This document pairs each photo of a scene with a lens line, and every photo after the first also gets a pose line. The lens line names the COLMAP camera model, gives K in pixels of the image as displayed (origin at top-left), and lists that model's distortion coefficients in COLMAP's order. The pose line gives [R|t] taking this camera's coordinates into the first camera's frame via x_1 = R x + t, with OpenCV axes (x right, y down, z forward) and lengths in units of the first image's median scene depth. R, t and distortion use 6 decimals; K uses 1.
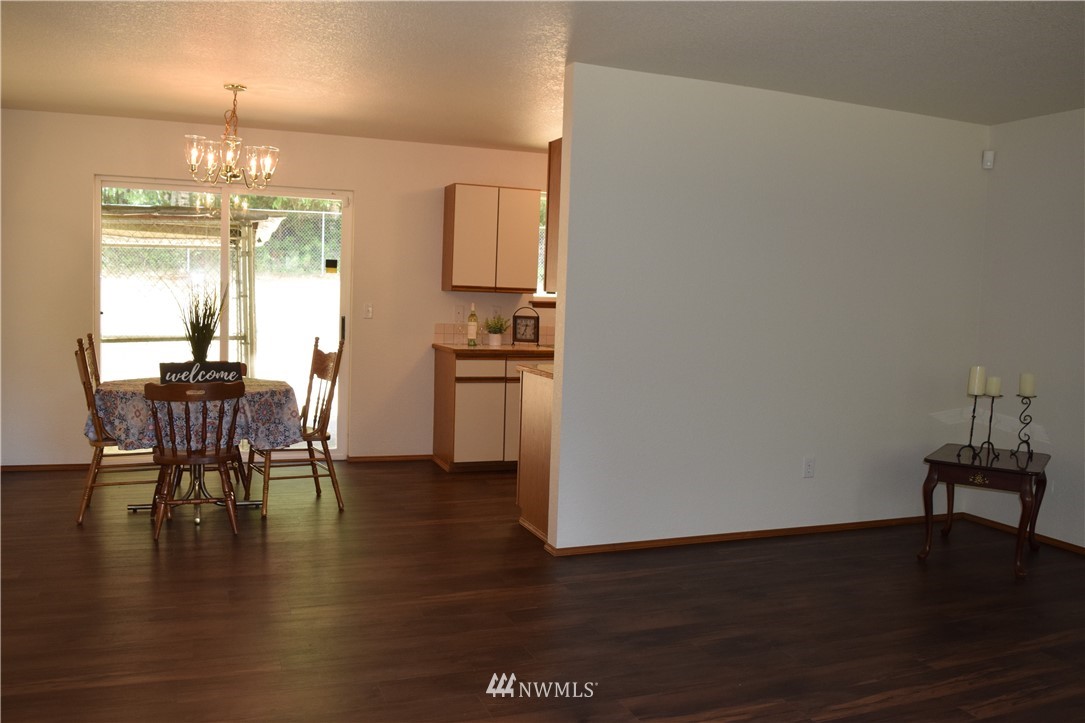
lens RADIAL K [[855.1, 0, 542.5], [0, 855.1, 361.5], [0, 0, 1]] dist [-0.094467, 0.022653]
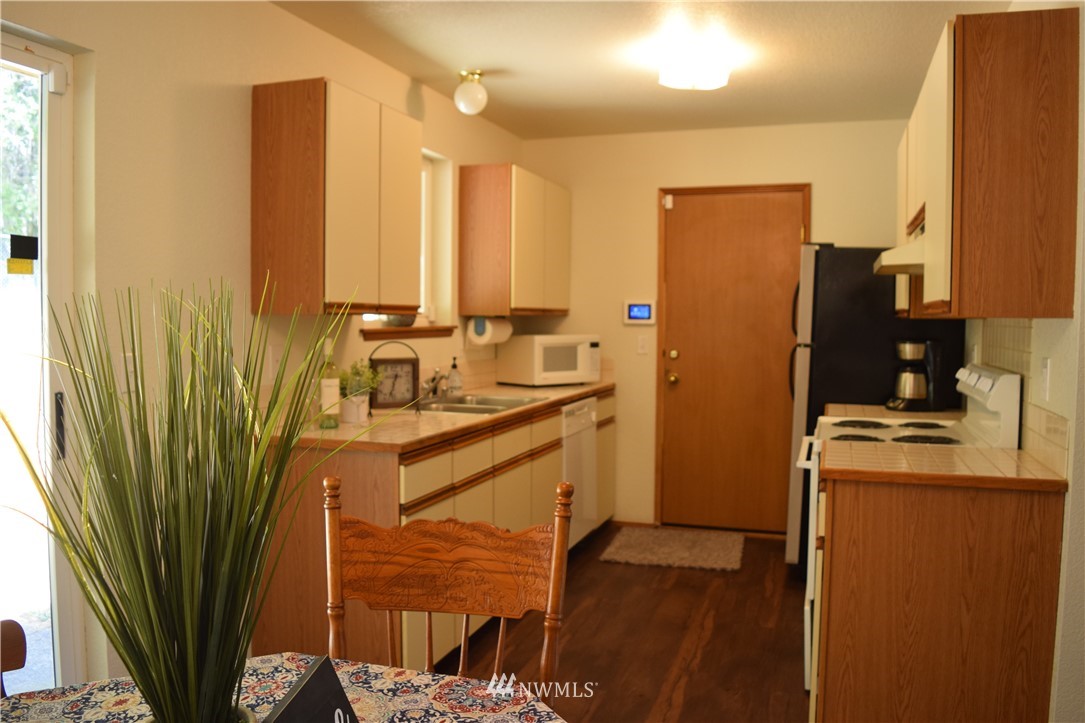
lens RADIAL K [[855.1, 0, 542.5], [0, 855.1, 361.5], [0, 0, 1]] dist [-0.094467, 0.022653]
pose [[0.643908, -0.069535, 0.761936, -0.379667], [0.073605, 0.996872, 0.028773, -0.063118], [-0.761554, 0.037555, 0.647013, 0.626253]]
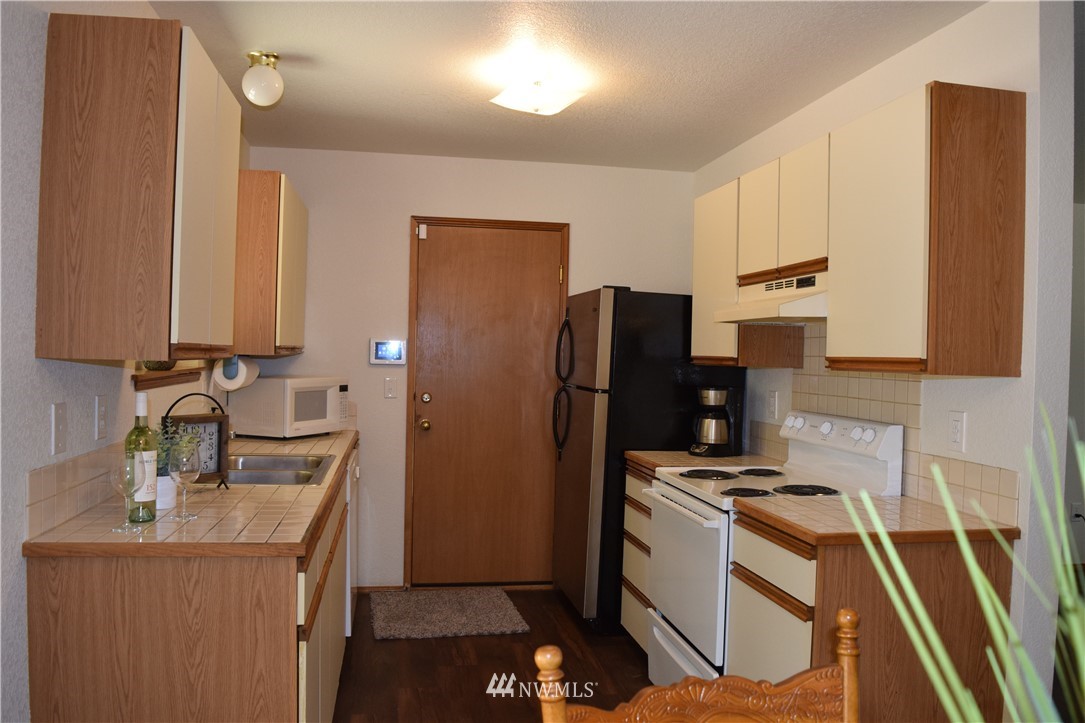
lens RADIAL K [[848.6, 0, 542.5], [0, 848.6, 361.5], [0, 0, 1]] dist [-0.087579, 0.011499]
pose [[0.198397, -0.038114, 0.979380, -0.380036], [0.056757, 0.998014, 0.027342, -0.083945], [-0.978477, 0.050162, 0.200167, 0.811902]]
